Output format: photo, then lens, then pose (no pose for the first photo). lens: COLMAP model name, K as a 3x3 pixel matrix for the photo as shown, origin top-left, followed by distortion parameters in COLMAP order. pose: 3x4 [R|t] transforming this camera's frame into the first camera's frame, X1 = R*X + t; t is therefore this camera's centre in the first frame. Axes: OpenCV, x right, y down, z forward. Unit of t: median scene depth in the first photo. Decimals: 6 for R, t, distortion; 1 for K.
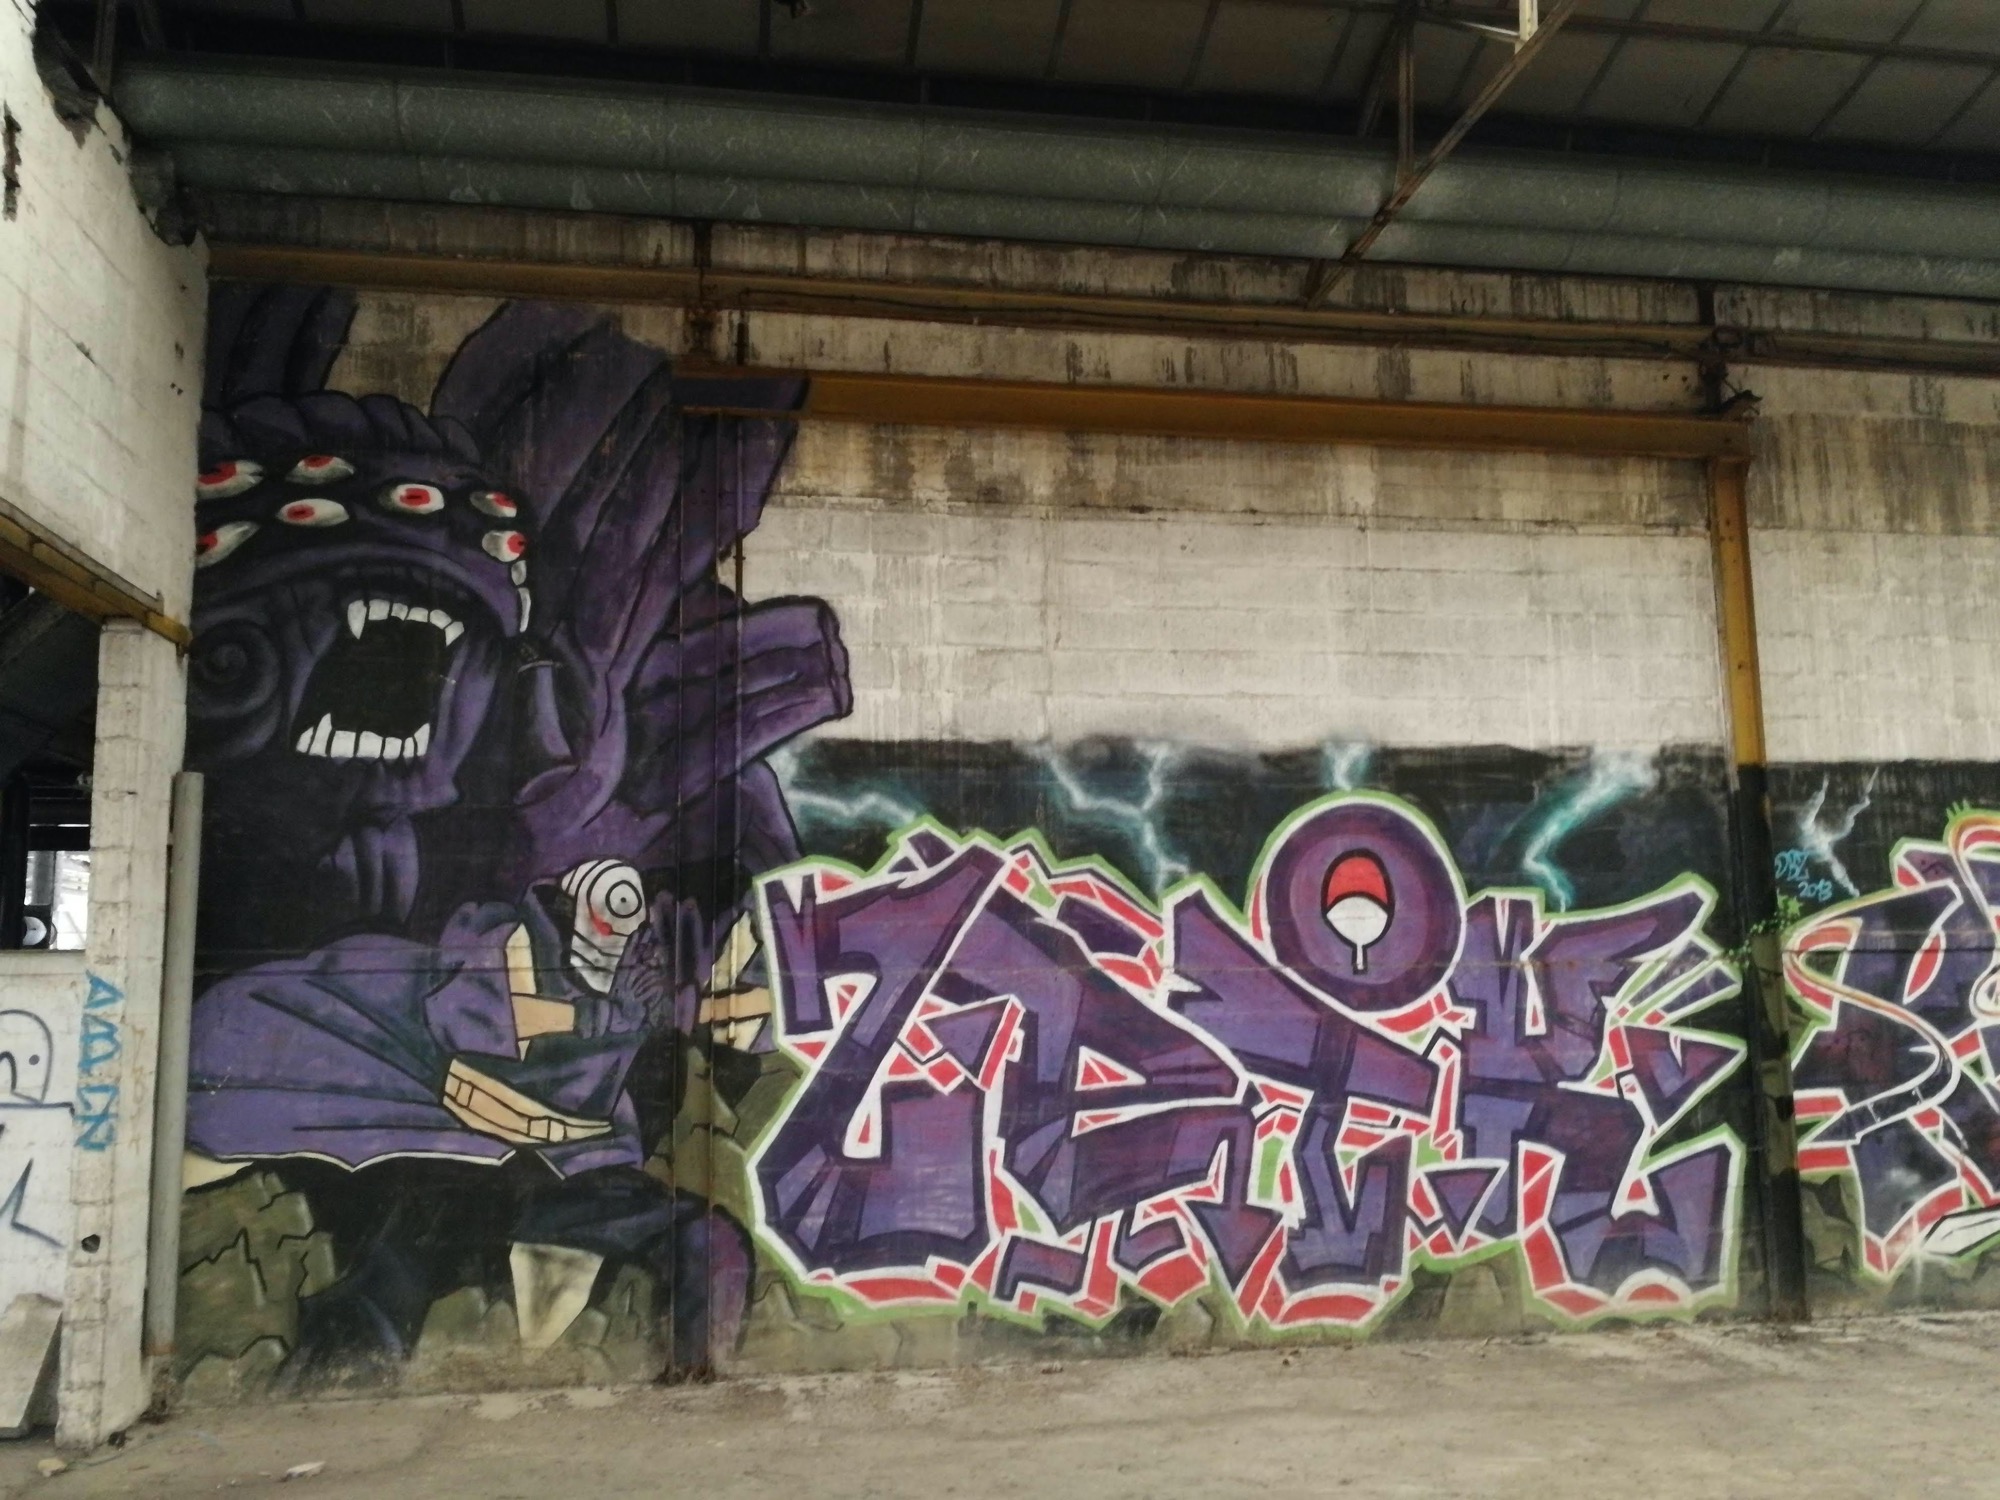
lens RADIAL K [[1613.0, 0, 1006.2], [0, 1613.0, 753.2], [0, 0, 1]] dist [0.008453, -0.029501]
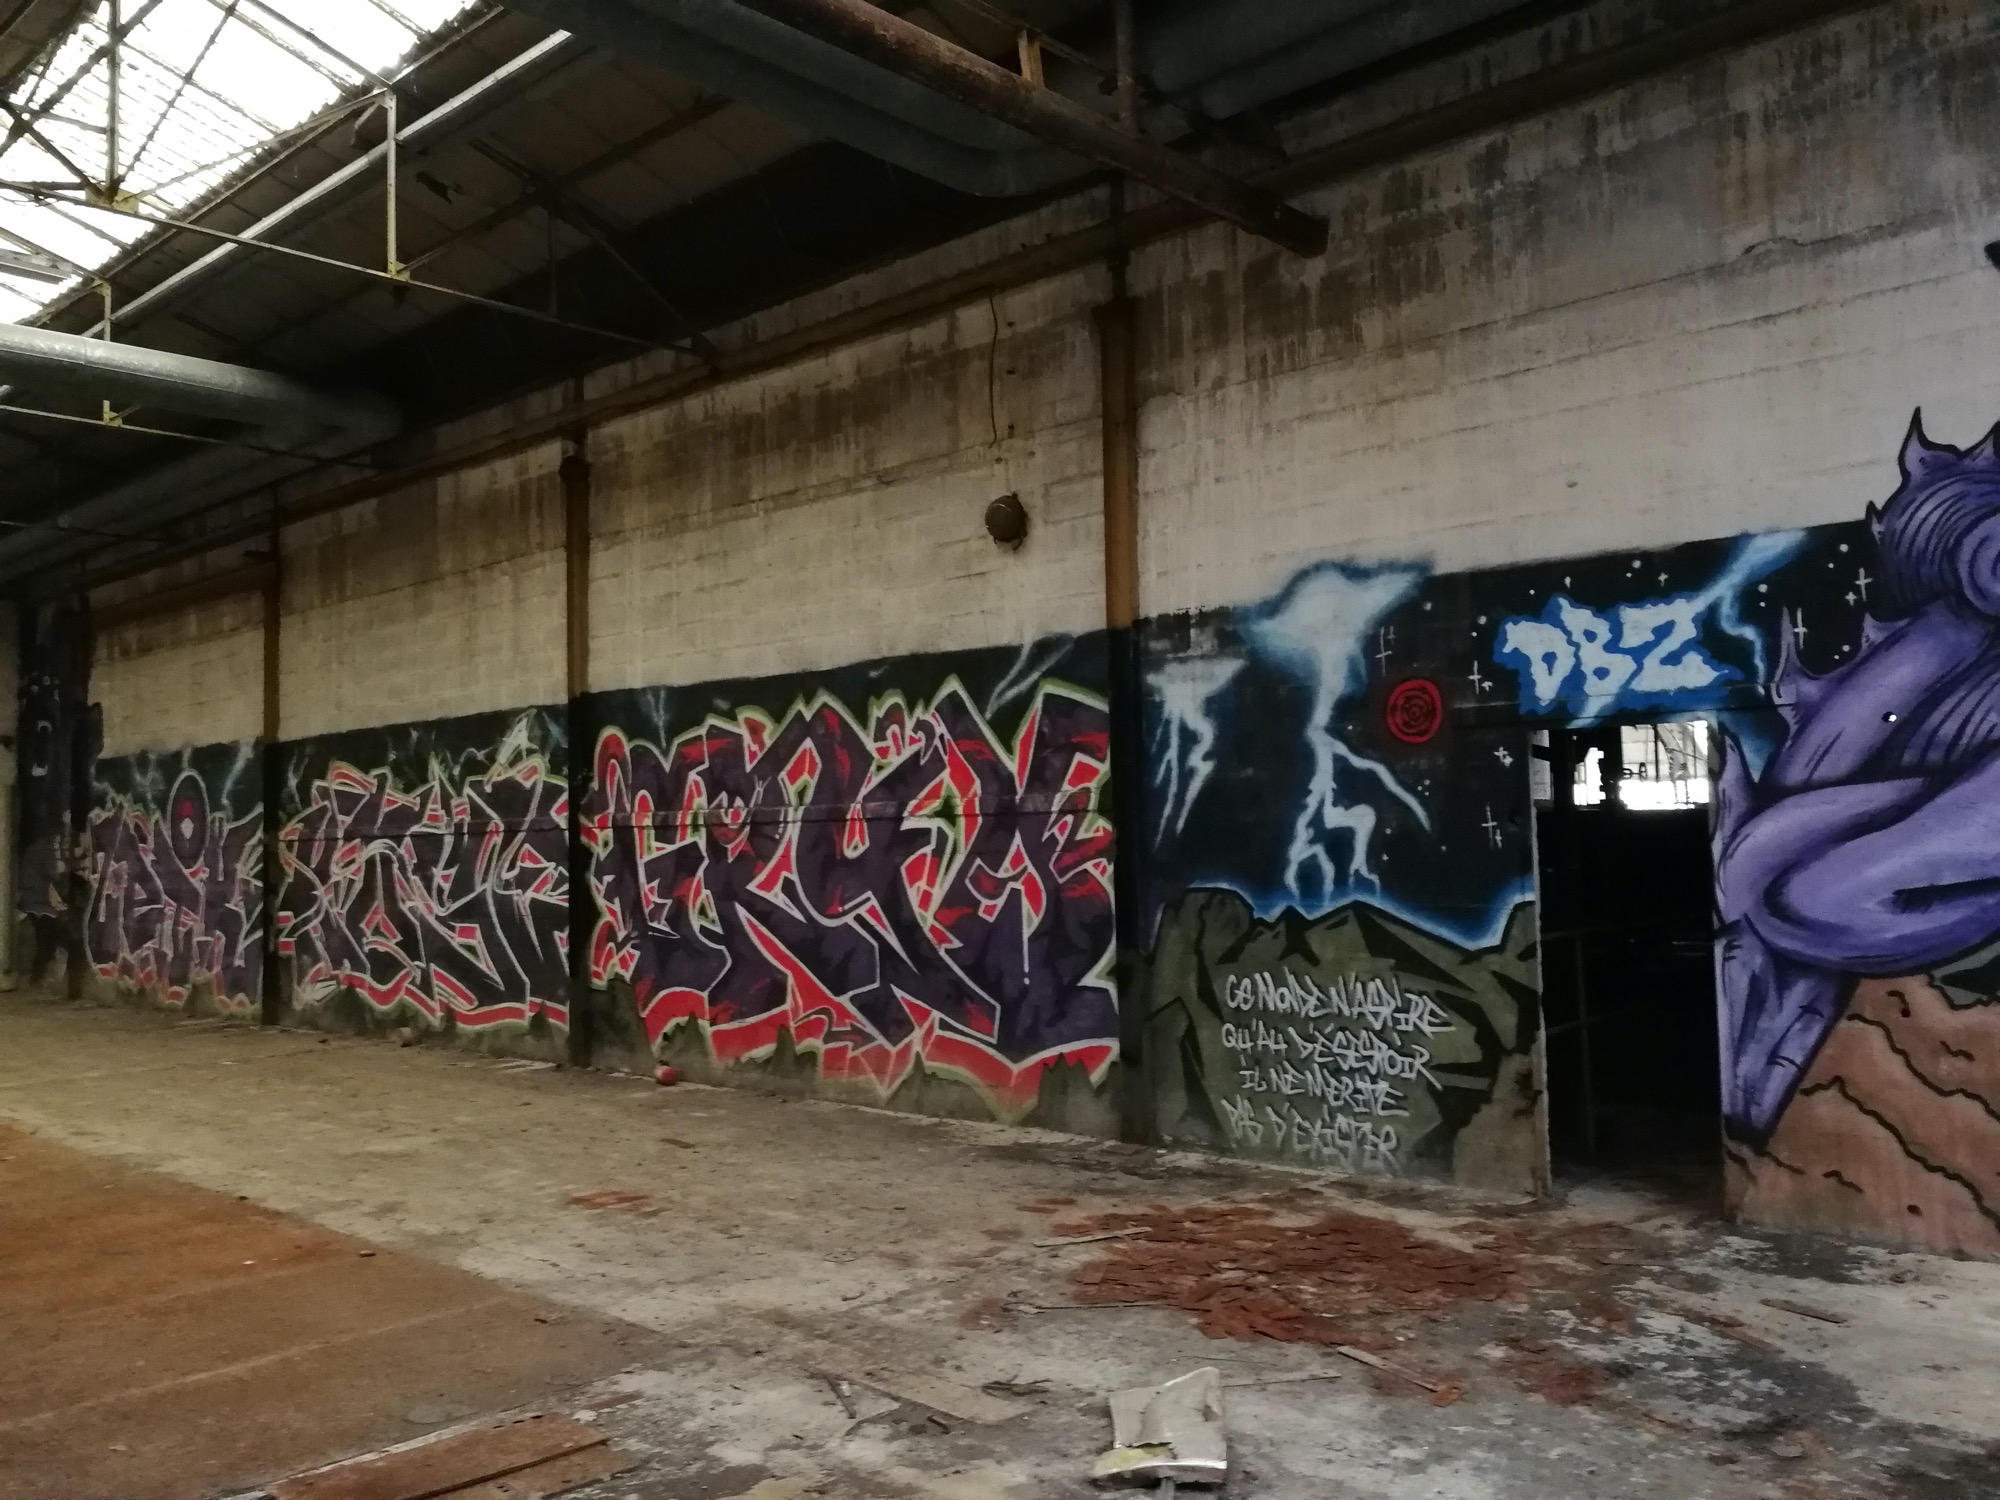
lens RADIAL K [[1613.0, 0, 1006.2], [0, 1613.0, 753.2], [0, 0, 1]] dist [0.008453, -0.029501]
pose [[0.628890, -0.041807, -0.776370, 2.539336], [0.126368, 0.990772, 0.049010, 0.033655], [0.767156, -0.128930, 0.628370, 0.464385]]
